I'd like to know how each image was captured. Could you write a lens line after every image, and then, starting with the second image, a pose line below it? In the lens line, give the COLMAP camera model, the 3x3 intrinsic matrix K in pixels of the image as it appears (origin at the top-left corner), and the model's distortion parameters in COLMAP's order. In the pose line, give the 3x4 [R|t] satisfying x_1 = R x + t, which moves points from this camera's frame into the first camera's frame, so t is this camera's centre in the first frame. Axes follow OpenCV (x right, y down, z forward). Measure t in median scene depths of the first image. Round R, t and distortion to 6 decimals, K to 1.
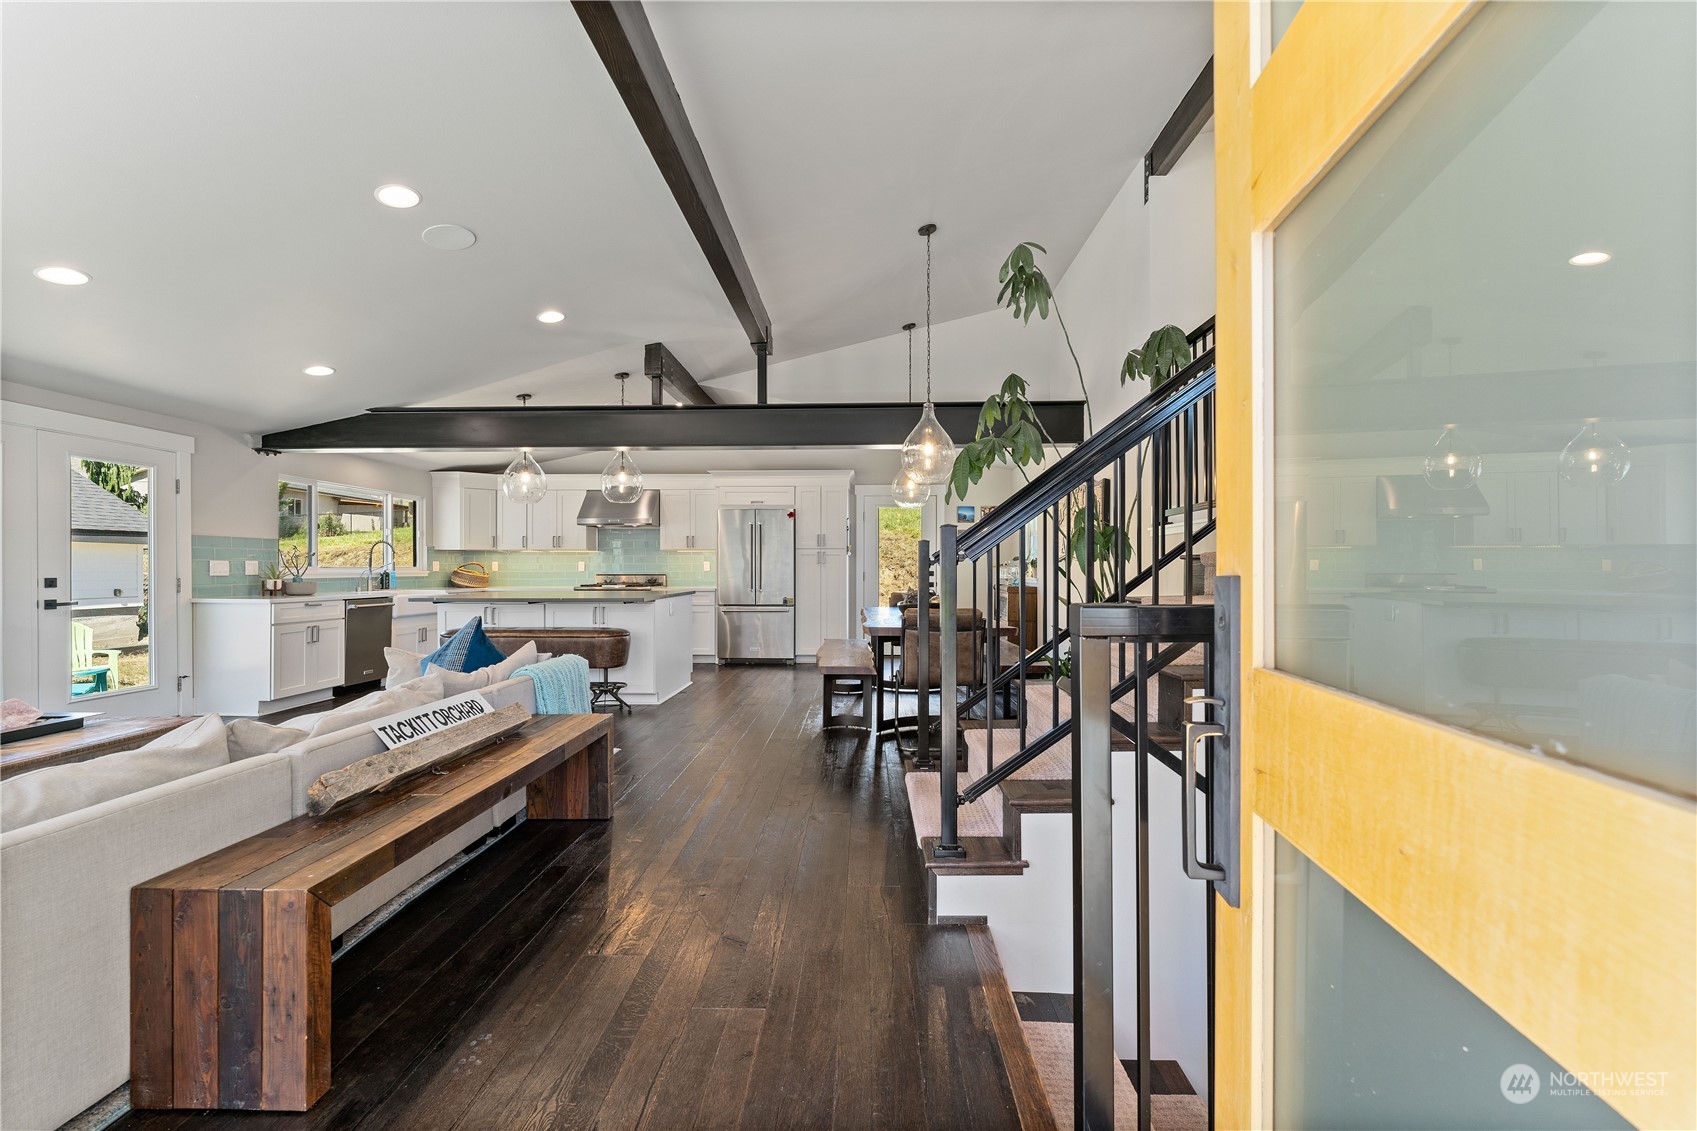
lens RADIAL K [[719.2, 0, 845.2], [0, 719.2, 568.0], [0, 0, 1]] dist [-0.000504, 0.001384]
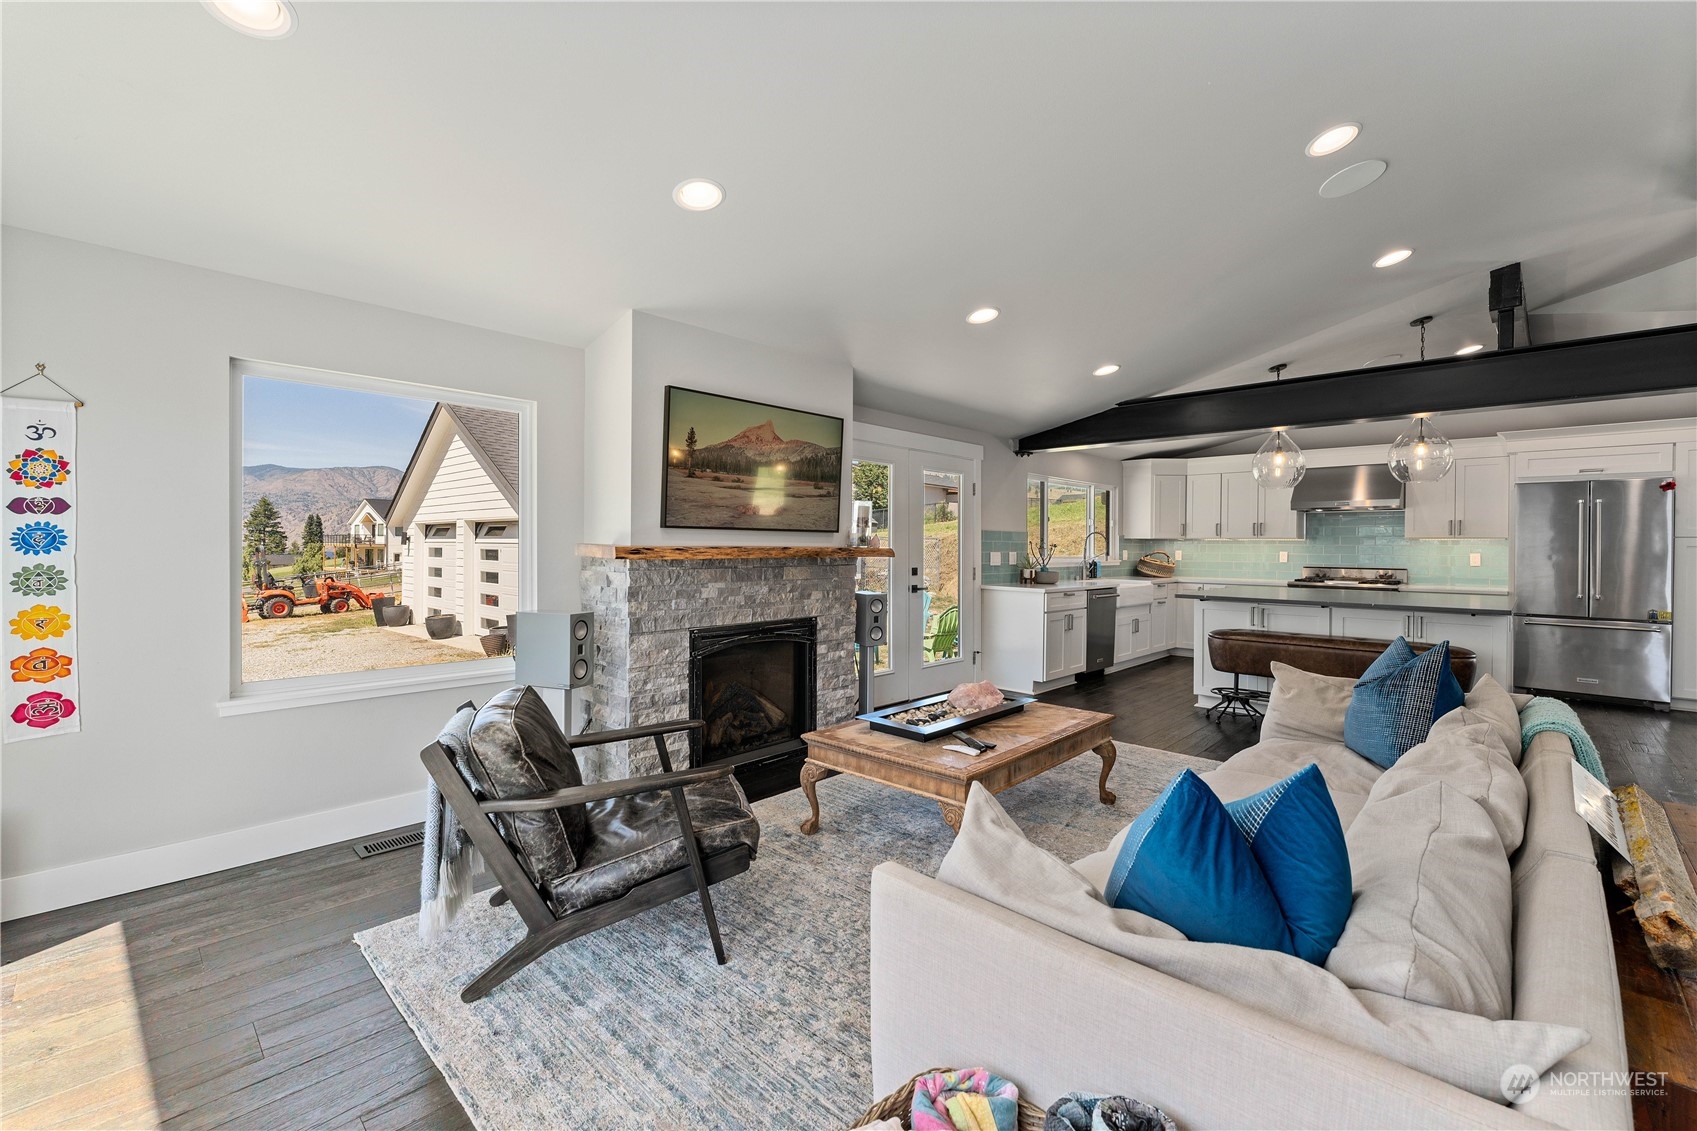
lens RADIAL K [[719.2, 0, 845.3], [0, 719.2, 549.7], [0, 0, 1]] dist [-0.000504, 0.001384]
pose [[0.745990, 0.009539, -0.665889, -0.247307], [-0.007512, 0.999954, 0.005909, -0.016622], [0.665915, 0.000594, 0.746028, -0.009199]]
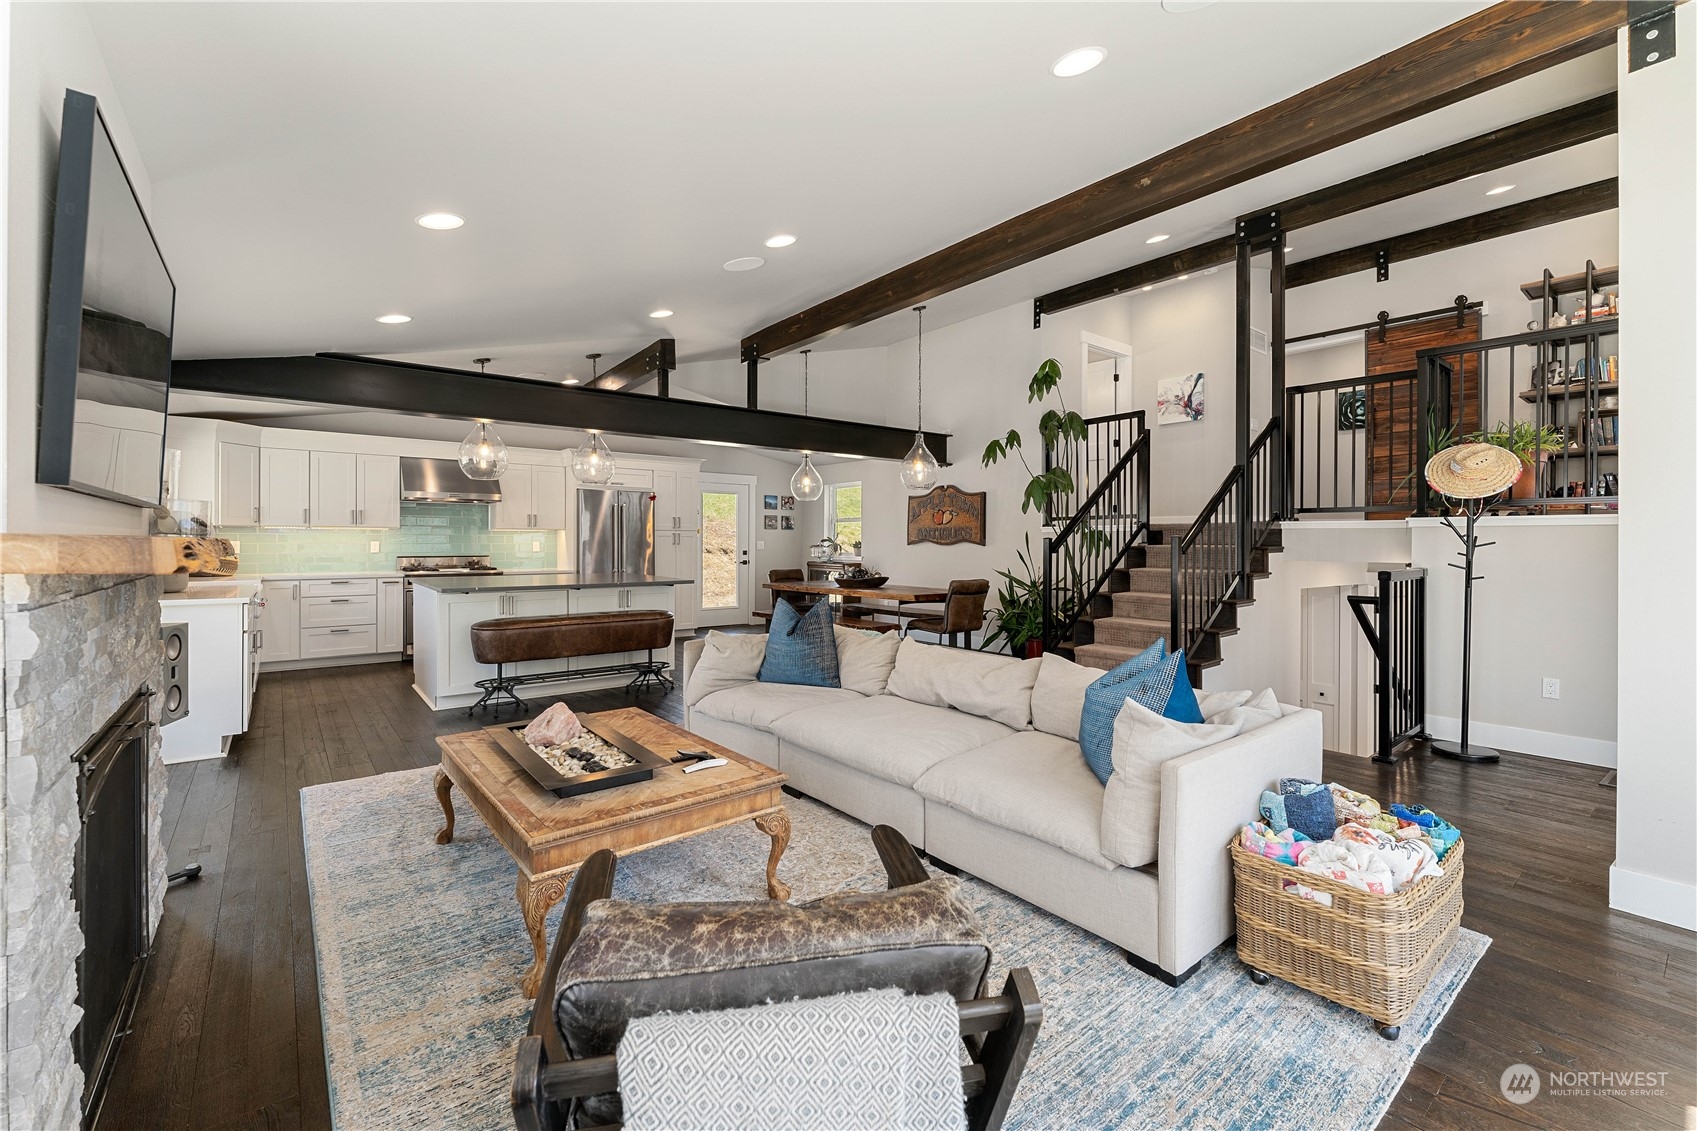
lens RADIAL K [[719.2, 0, 847.9], [0, 719.2, 544.7], [0, 0, 1]] dist [-0.000504, 0.001384]
pose [[0.761626, -0.000848, 0.648016, -0.664118], [-0.002503, 0.999988, 0.004251, -0.013494], [-0.648012, -0.004860, 0.761615, 0.019668]]
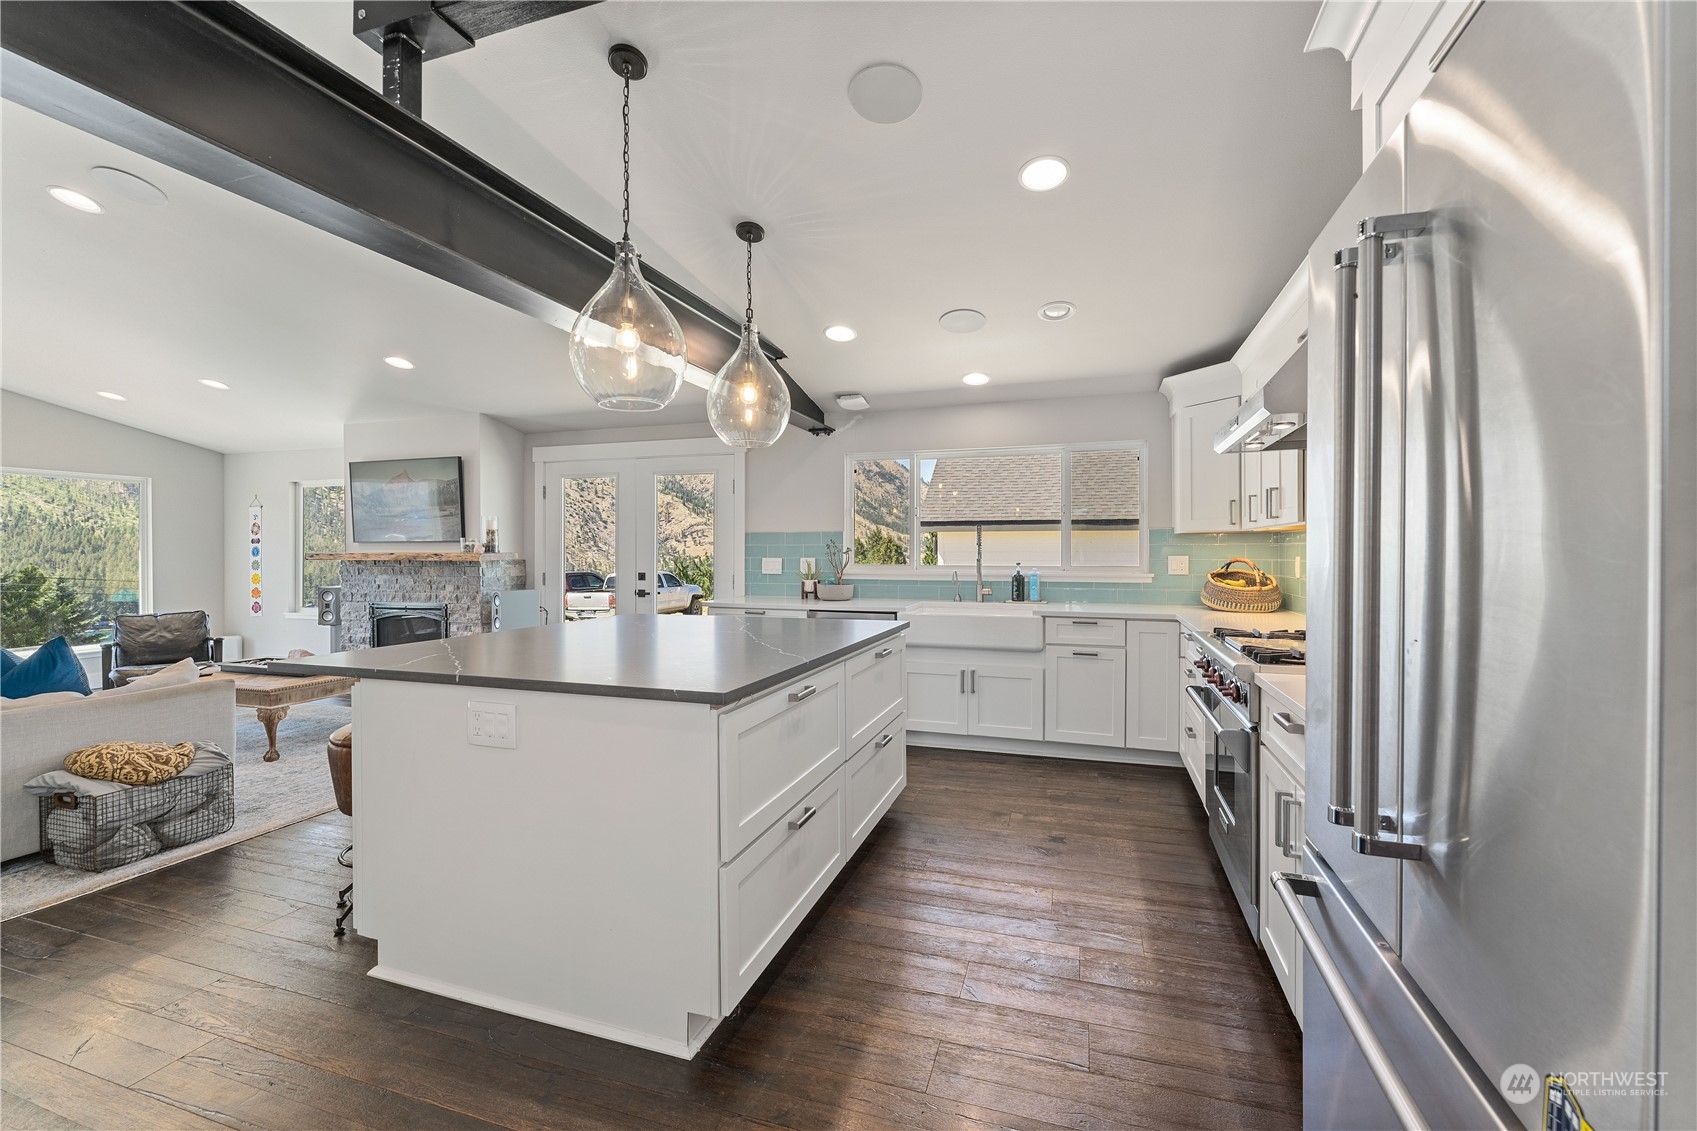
lens RADIAL K [[719.2, 0, 852.3], [0, 719.2, 557.1], [0, 0, 1]] dist [-0.000504, 0.001384]
pose [[-0.285129, 0.010510, -0.958432, 0.012014], [0.002162, 0.999944, 0.010322, -0.018271], [0.958487, 0.000871, -0.285136, 1.181524]]
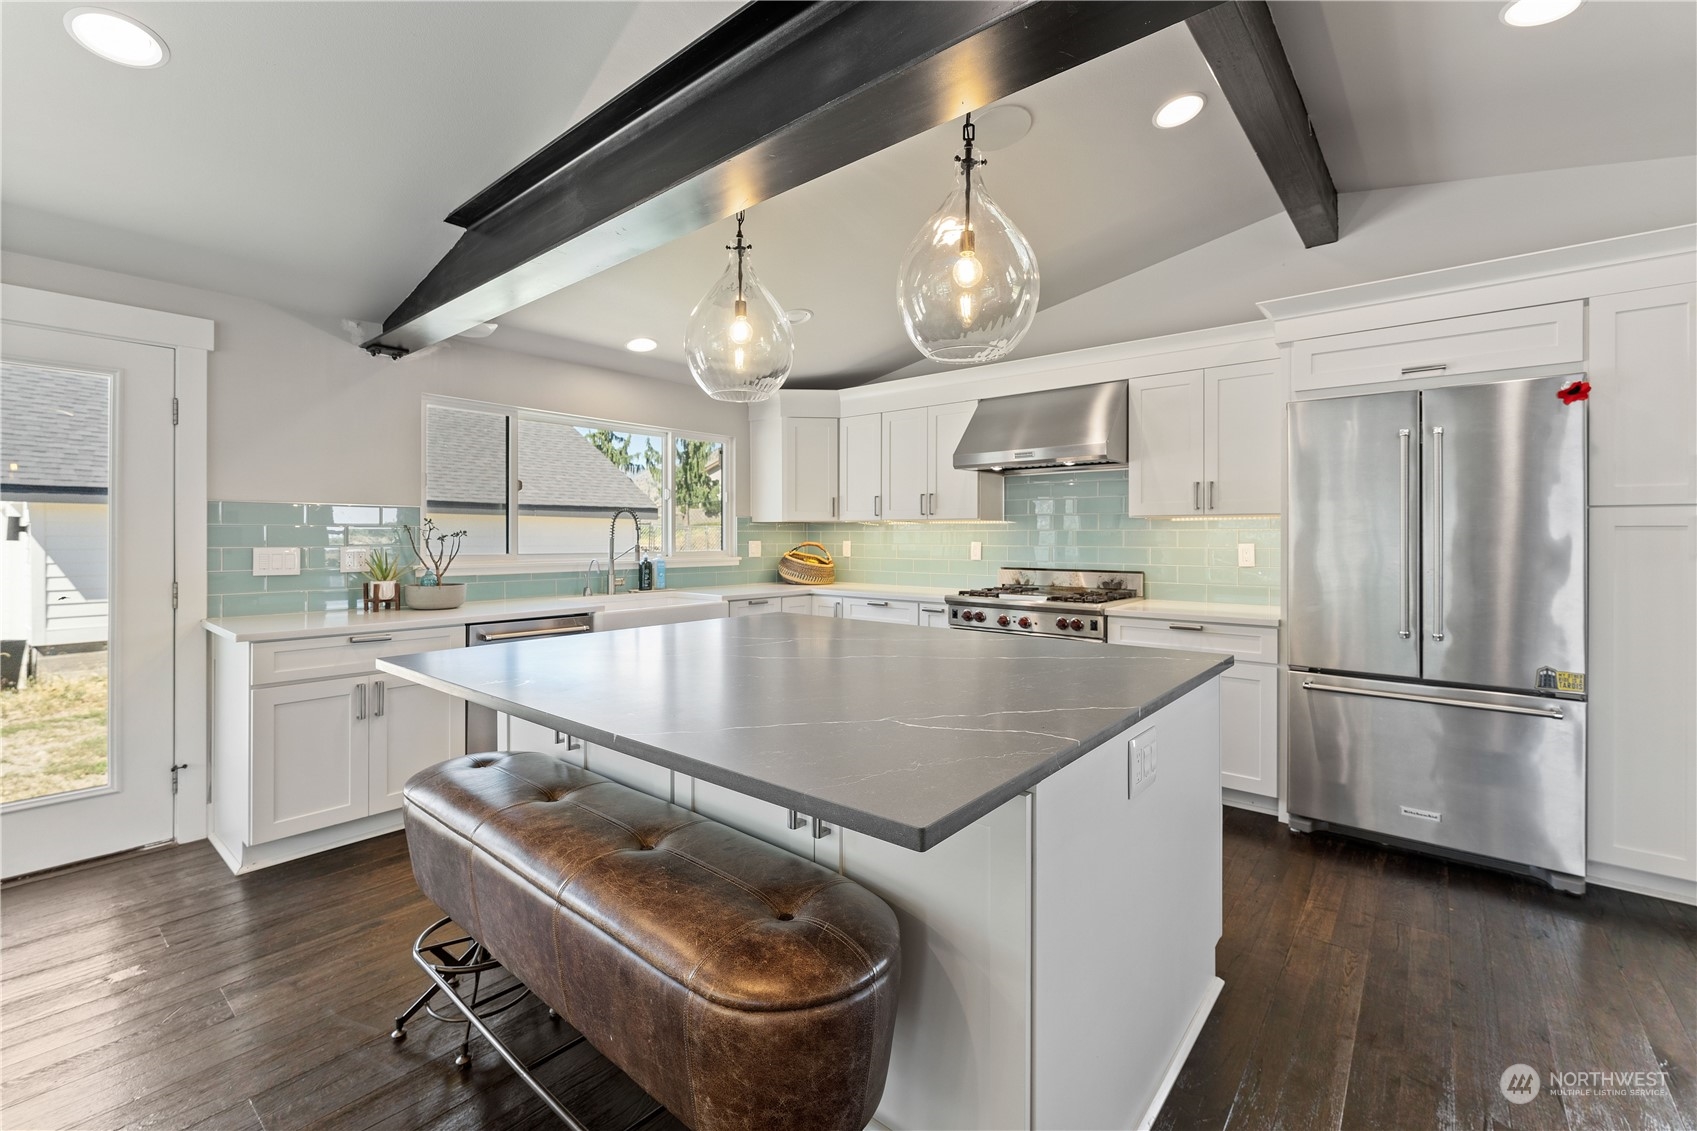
lens RADIAL K [[719.2, 0, 846.2], [0, 719.2, 533.9], [0, 0, 1]] dist [-0.000504, 0.001384]
pose [[0.792129, -0.000349, -0.610353, -0.164788], [-0.002067, 0.999993, -0.003255, -0.017074], [0.610350, 0.003840, 0.792123, 0.714378]]
